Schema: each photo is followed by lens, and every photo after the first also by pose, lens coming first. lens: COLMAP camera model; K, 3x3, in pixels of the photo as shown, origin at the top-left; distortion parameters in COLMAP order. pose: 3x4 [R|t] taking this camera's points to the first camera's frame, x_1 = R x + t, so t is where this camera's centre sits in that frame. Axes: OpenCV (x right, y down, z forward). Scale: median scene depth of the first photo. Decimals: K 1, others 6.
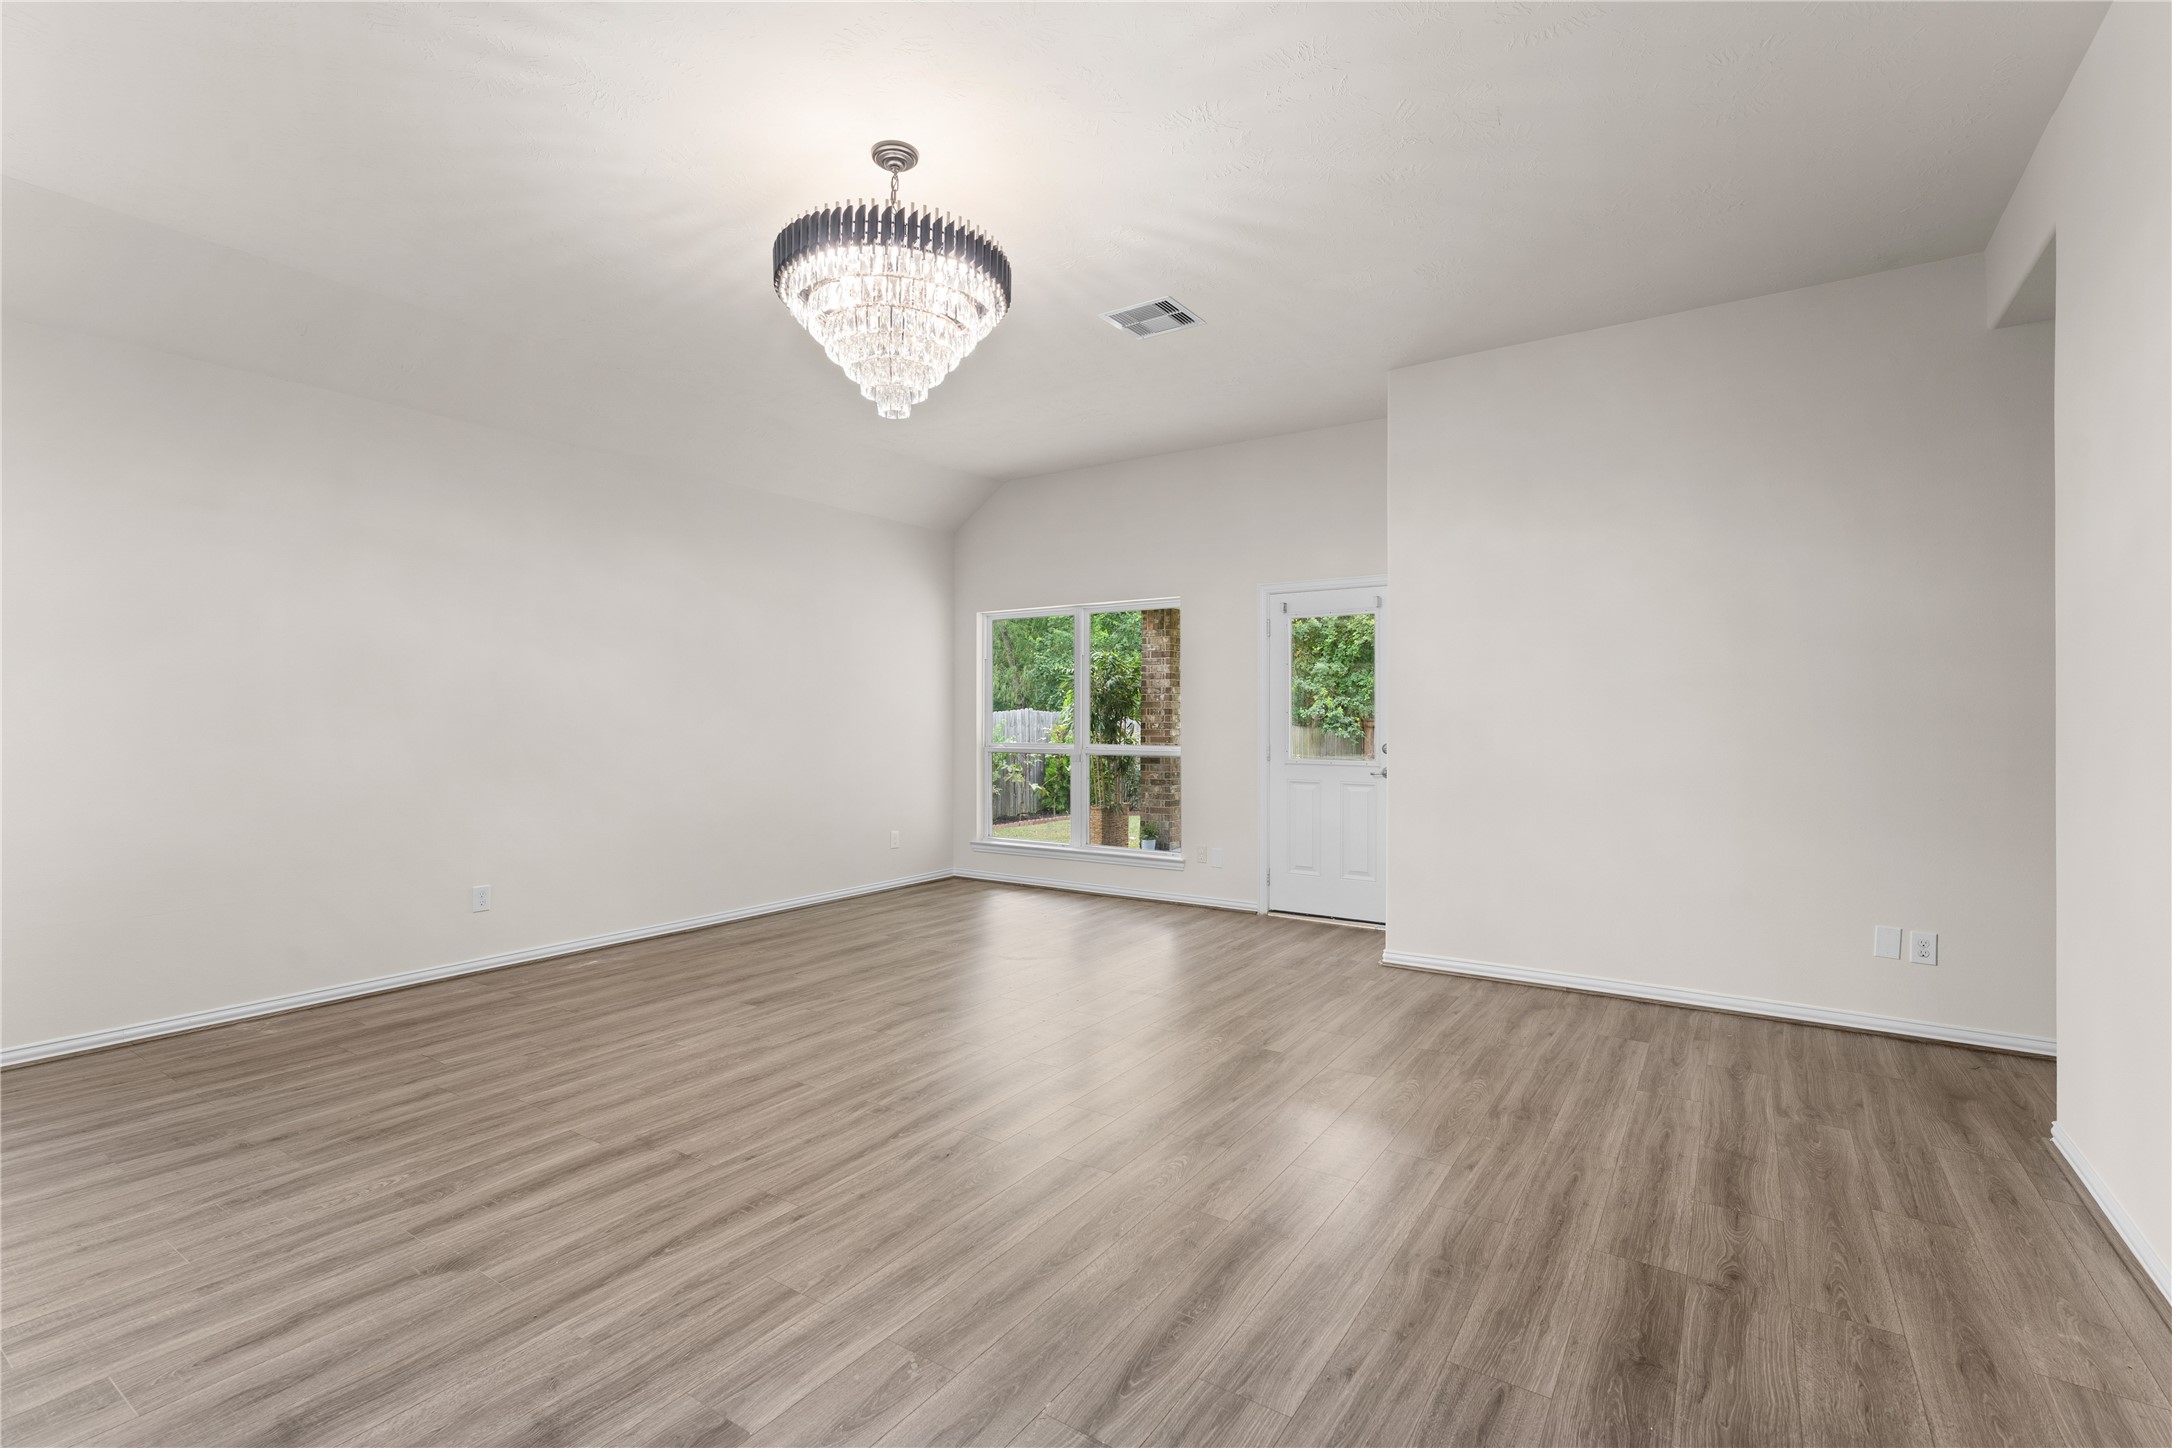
lens RADIAL K [[986.6, 0, 1073.9], [0, 986.6, 702.1], [0, 0, 1]] dist [-0.001524, -0.000172]
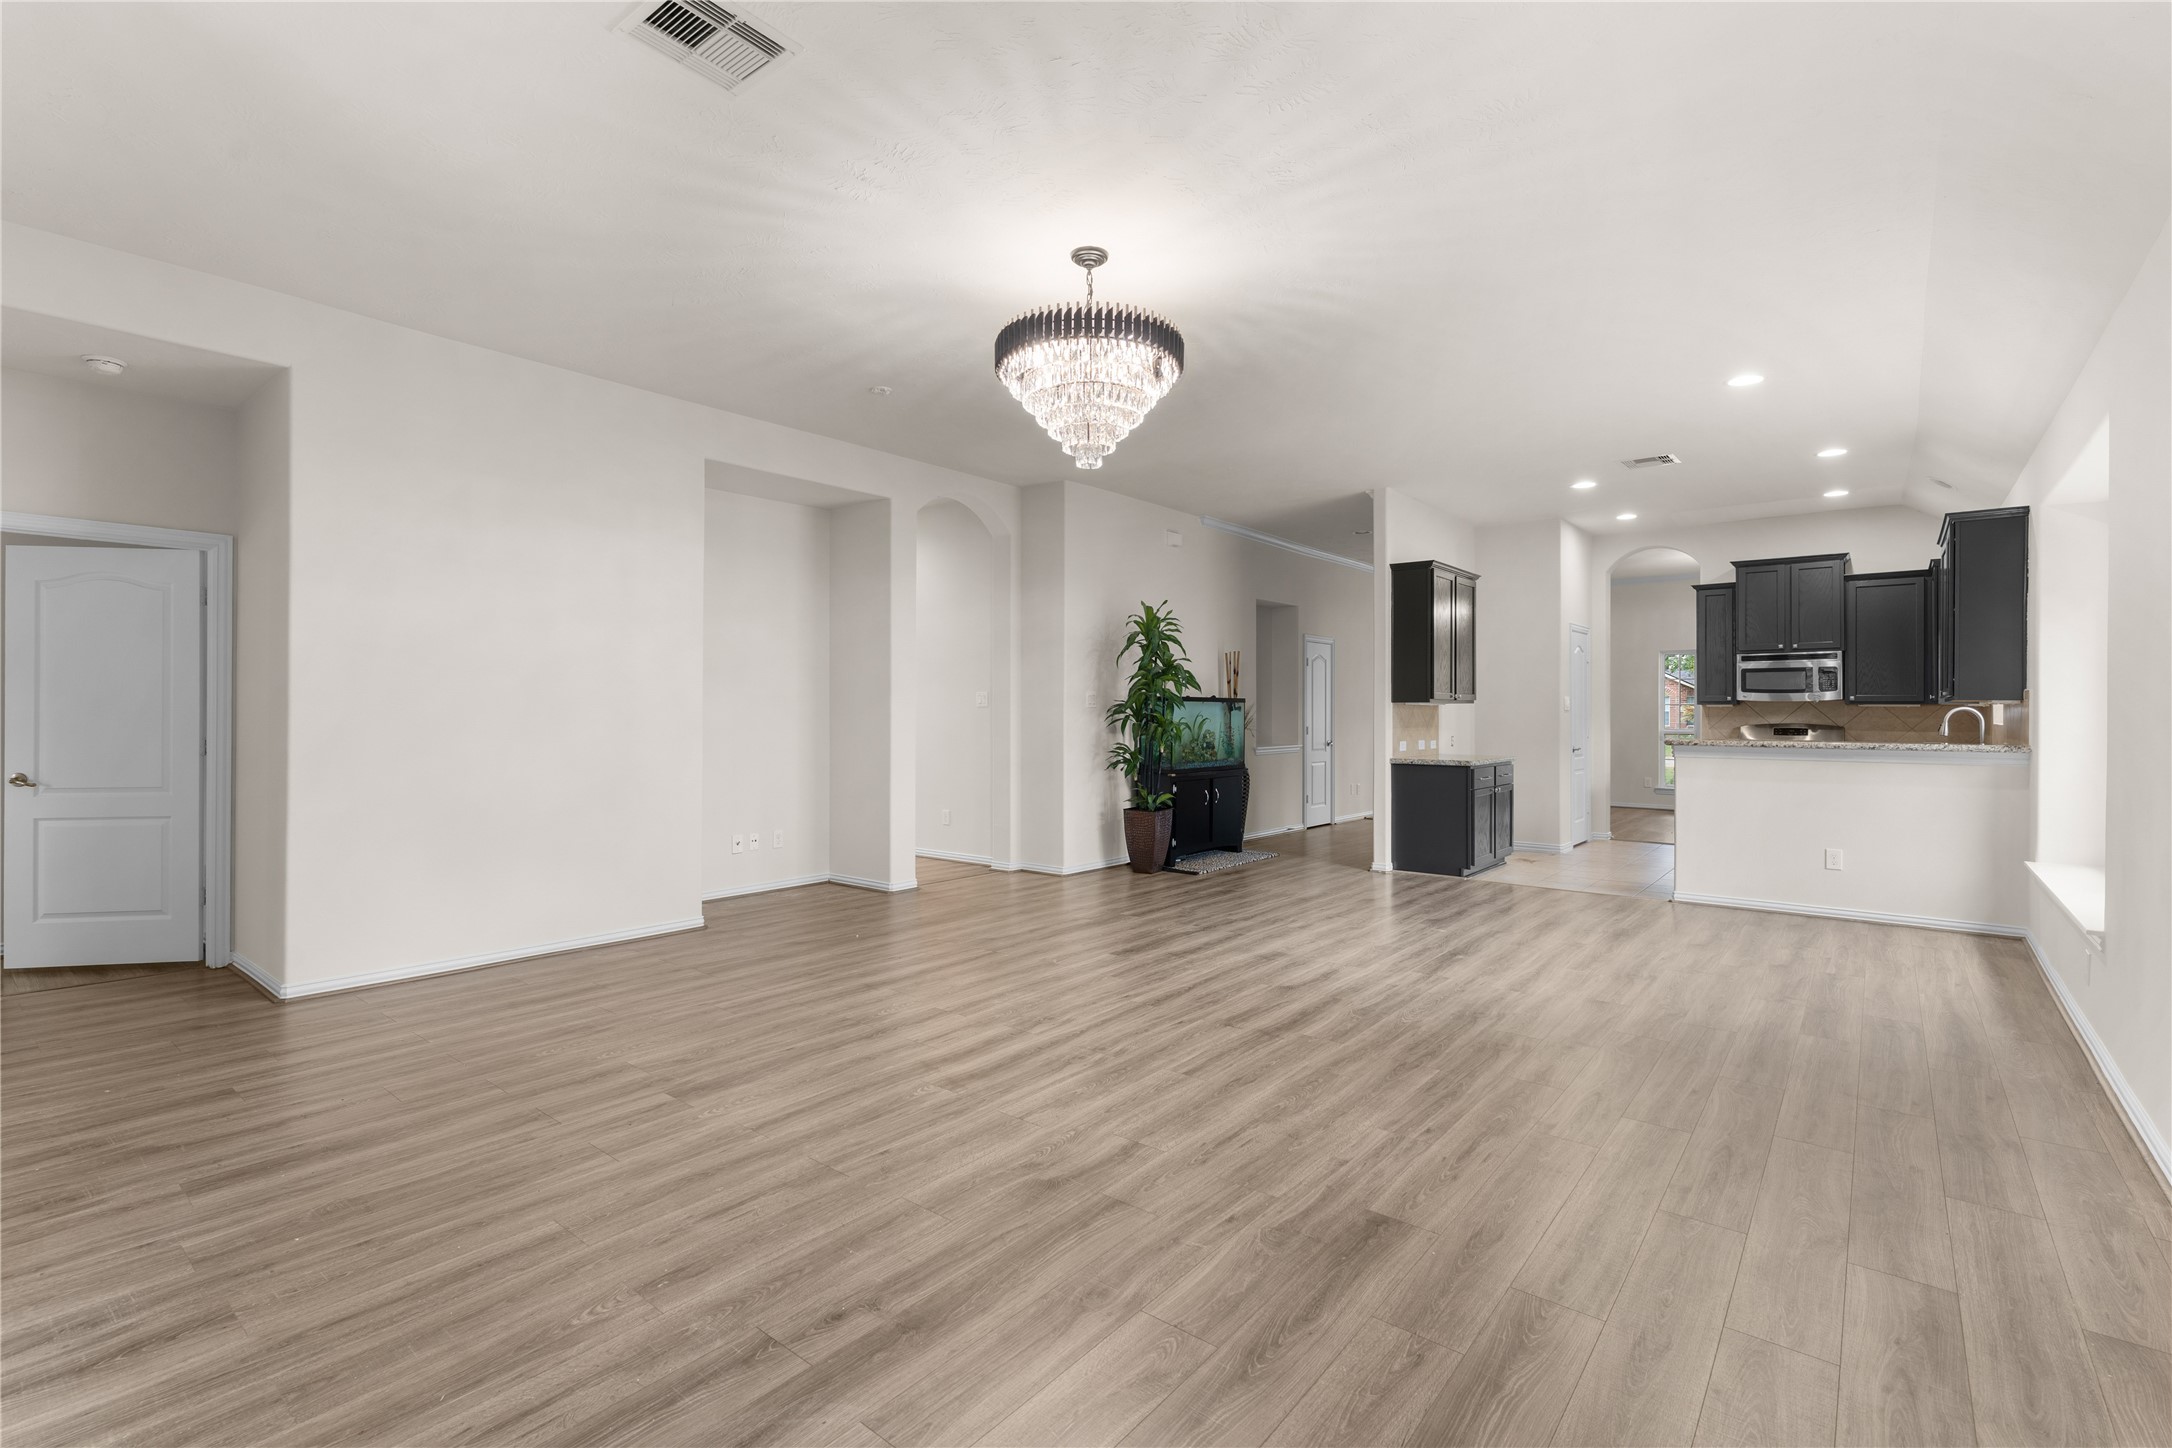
lens RADIAL K [[986.6, 0, 1073.9], [0, 986.6, 702.1], [0, 0, 1]] dist [-0.001524, -0.000172]
pose [[-0.995705, -0.003767, 0.092507, -0.278670], [-0.006048, 0.999684, -0.024391, 0.033646], [-0.092386, -0.024846, -0.995413, 2.226072]]
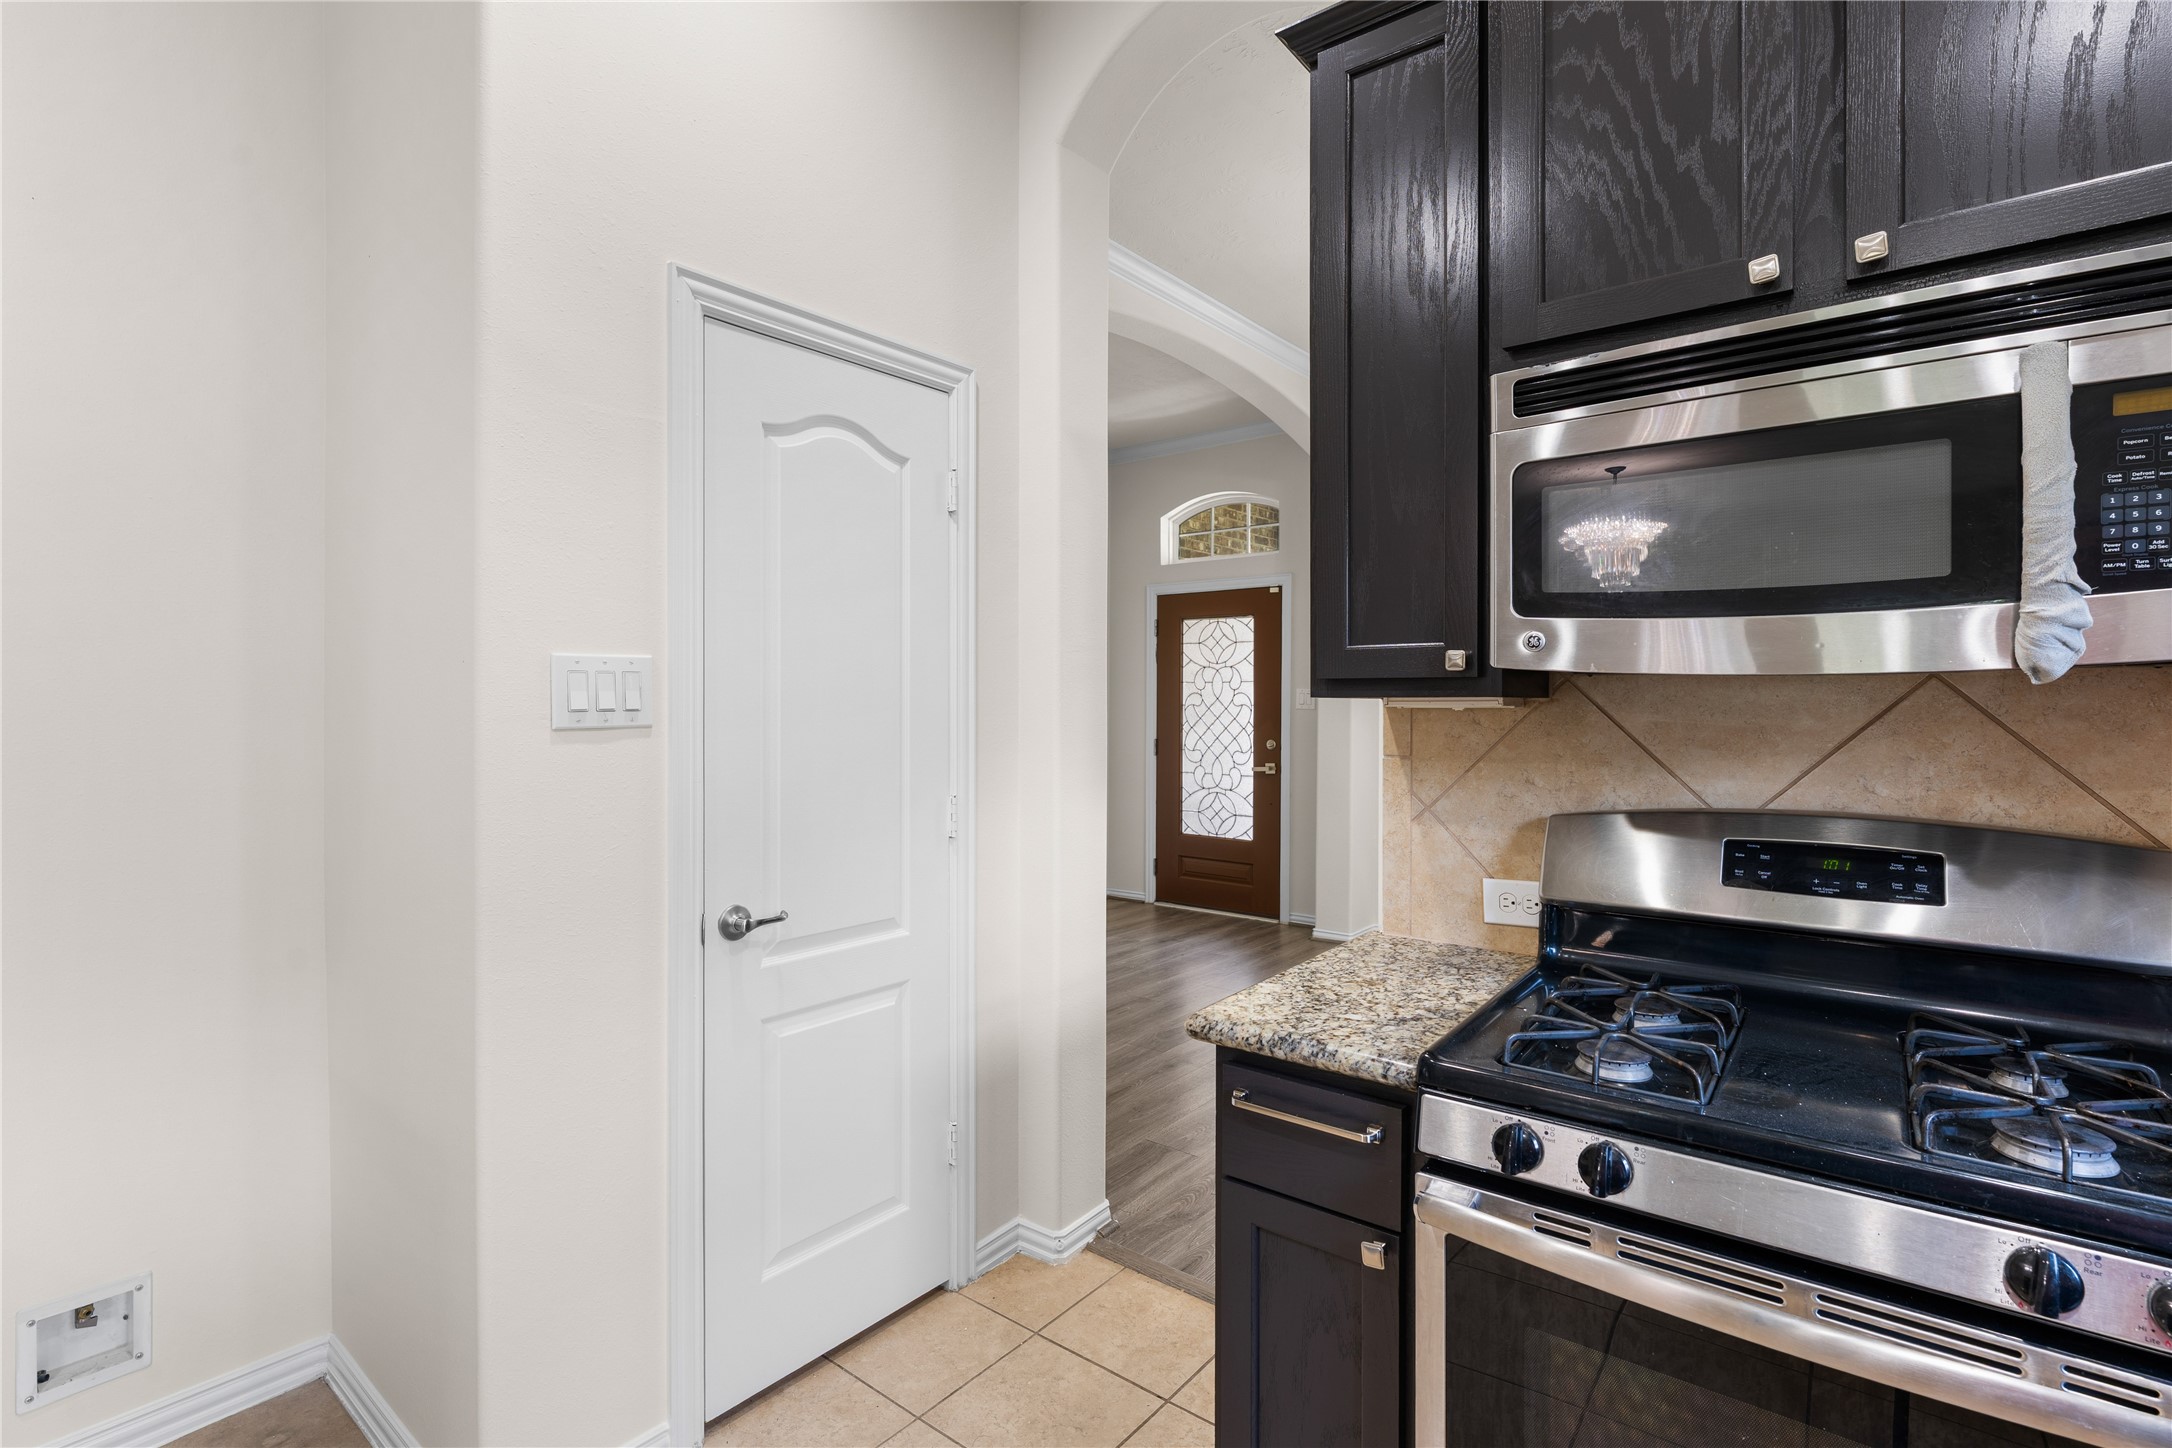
lens RADIAL K [[1029.9, 0, 1090.3], [0, 1029.9, 704.6], [0, 0, 1]] dist [-0.000581, -0.000134]
pose [[-0.996170, -0.002177, 0.087411, -1.786361], [-0.003266, 0.999919, -0.012312, -0.031136], [-0.087377, -0.012550, -0.996096, -0.314077]]
